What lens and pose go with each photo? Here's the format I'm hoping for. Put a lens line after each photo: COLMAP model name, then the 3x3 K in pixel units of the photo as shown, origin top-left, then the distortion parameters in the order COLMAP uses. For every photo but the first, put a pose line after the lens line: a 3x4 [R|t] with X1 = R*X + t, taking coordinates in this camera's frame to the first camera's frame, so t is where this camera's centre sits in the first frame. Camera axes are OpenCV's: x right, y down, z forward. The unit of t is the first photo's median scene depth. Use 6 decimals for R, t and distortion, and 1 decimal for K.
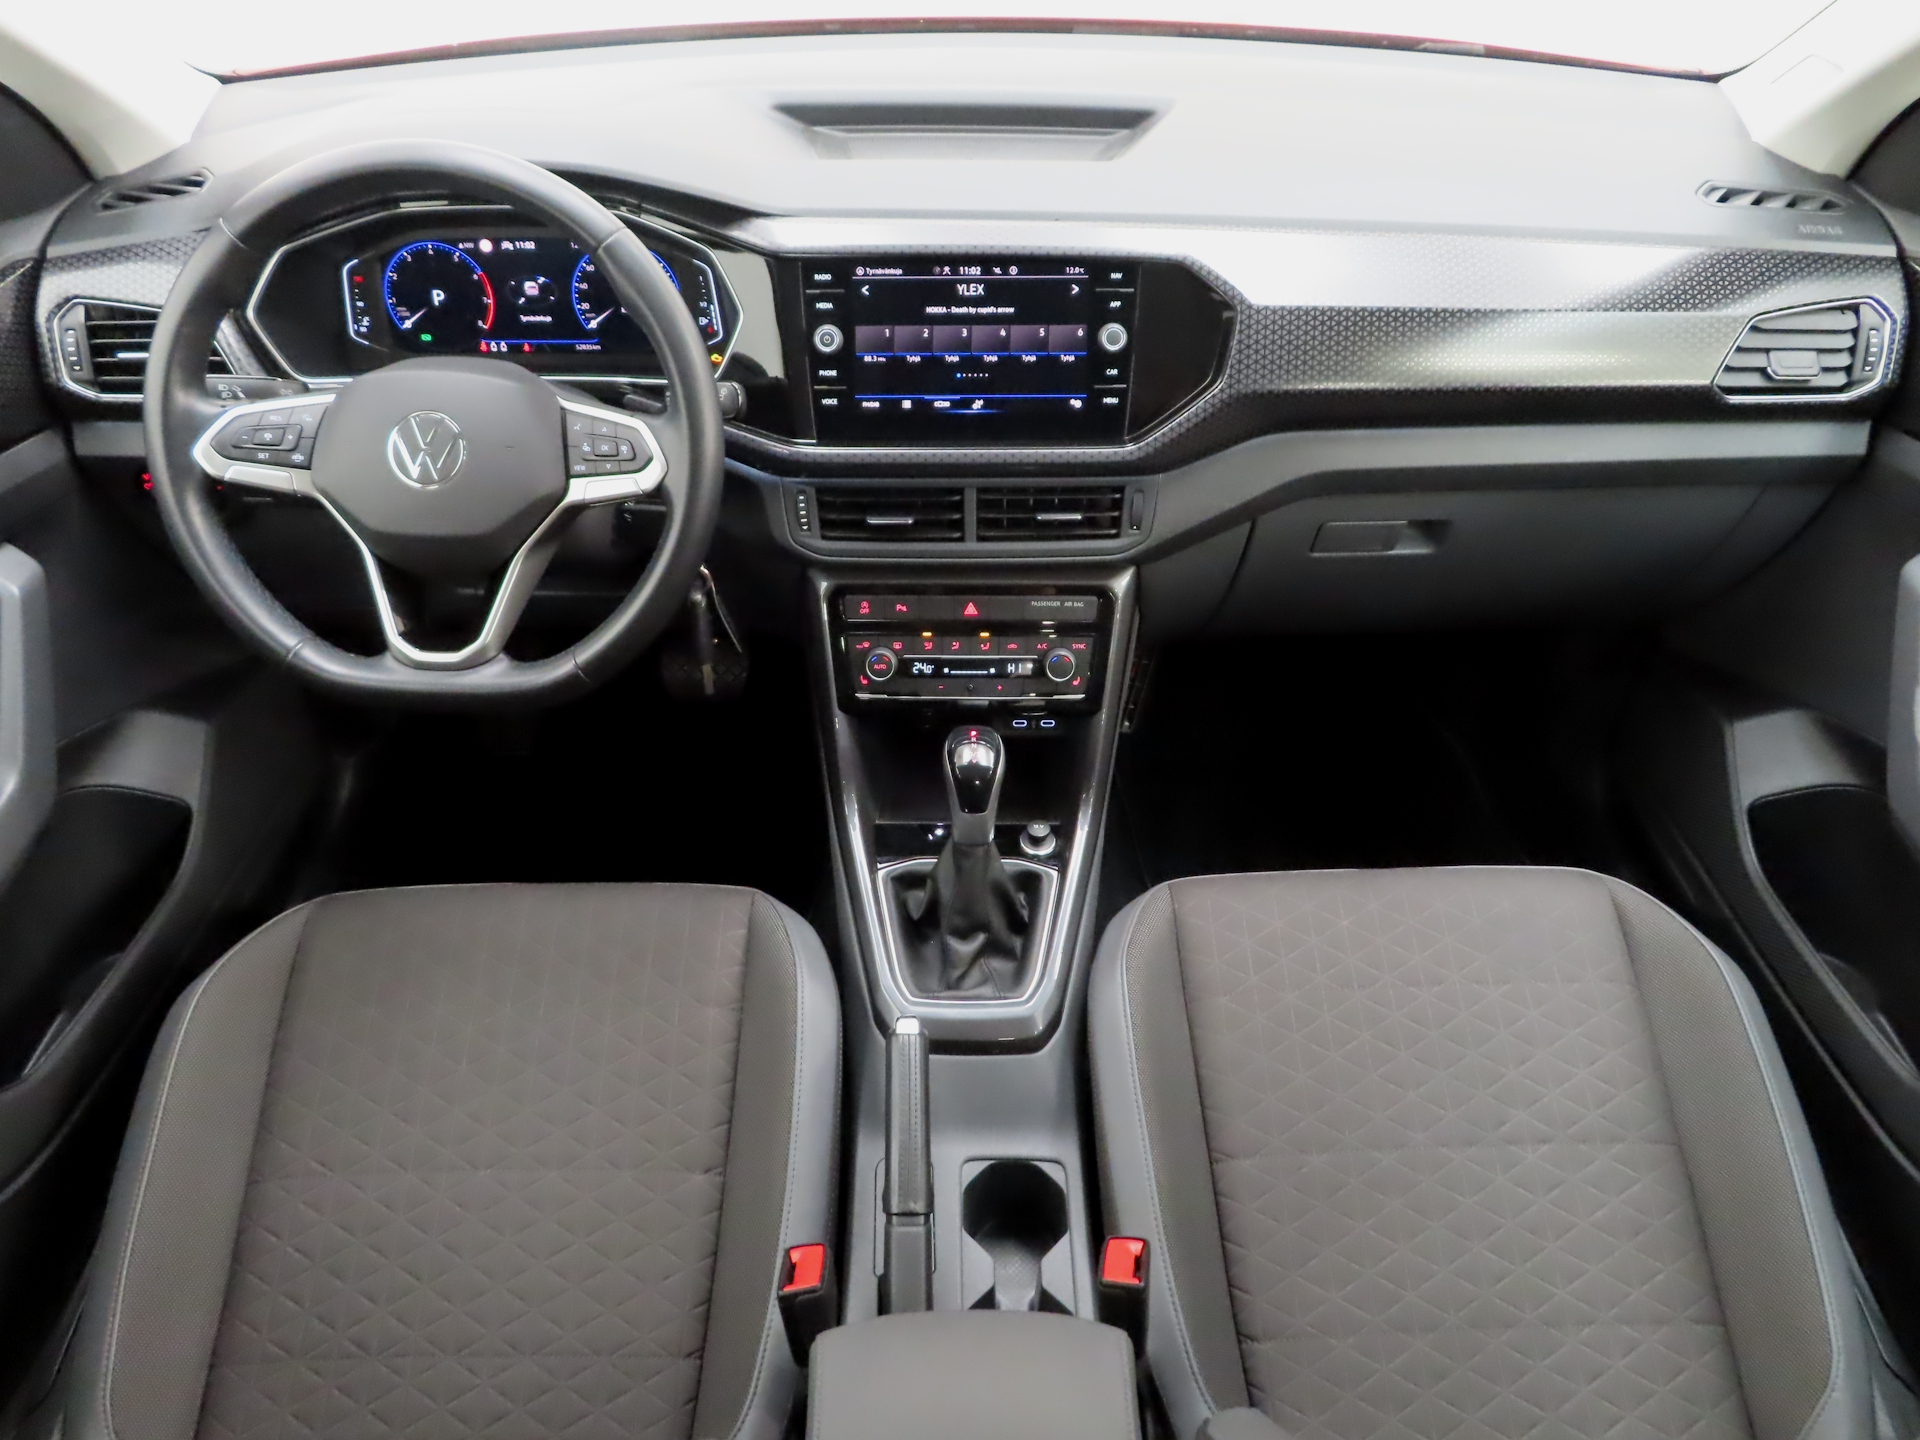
lens RADIAL K [[1373.8, 0, 960.0], [0, 1373.8, 720.0], [0, 0, 1]] dist [-0.024835, 0.008542]
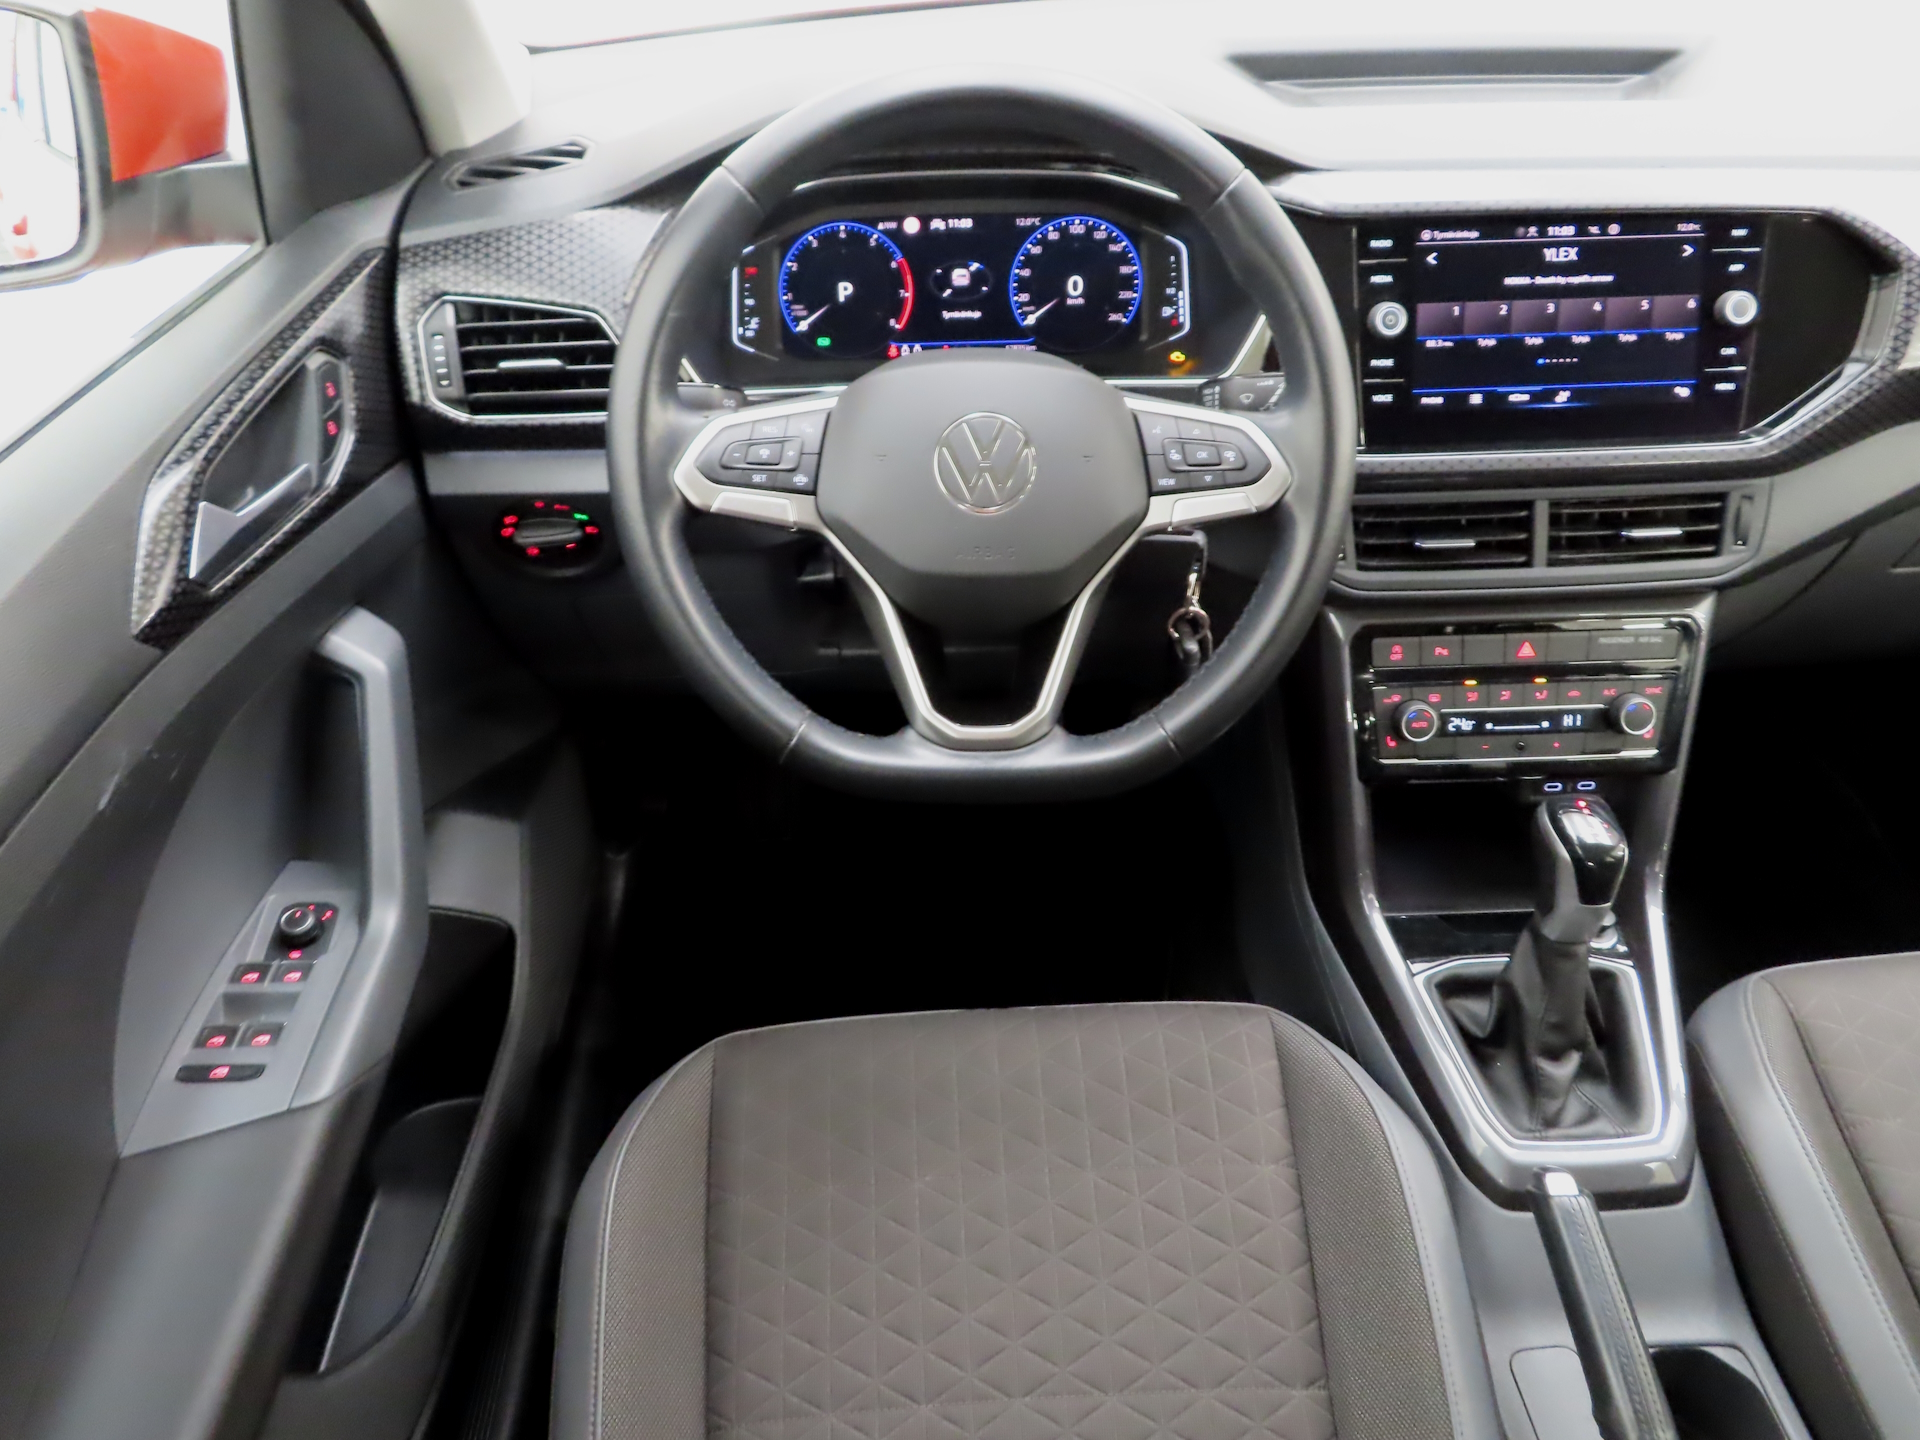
lens RADIAL K [[1373.8, 0, 960.0], [0, 1373.8, 720.0], [0, 0, 1]] dist [-0.024835, 0.008542]
pose [[0.999212, -0.036823, 0.014795, -0.361146], [0.037355, 0.998600, -0.037452, -0.022727], [-0.013395, 0.037975, 0.999189, 0.207705]]
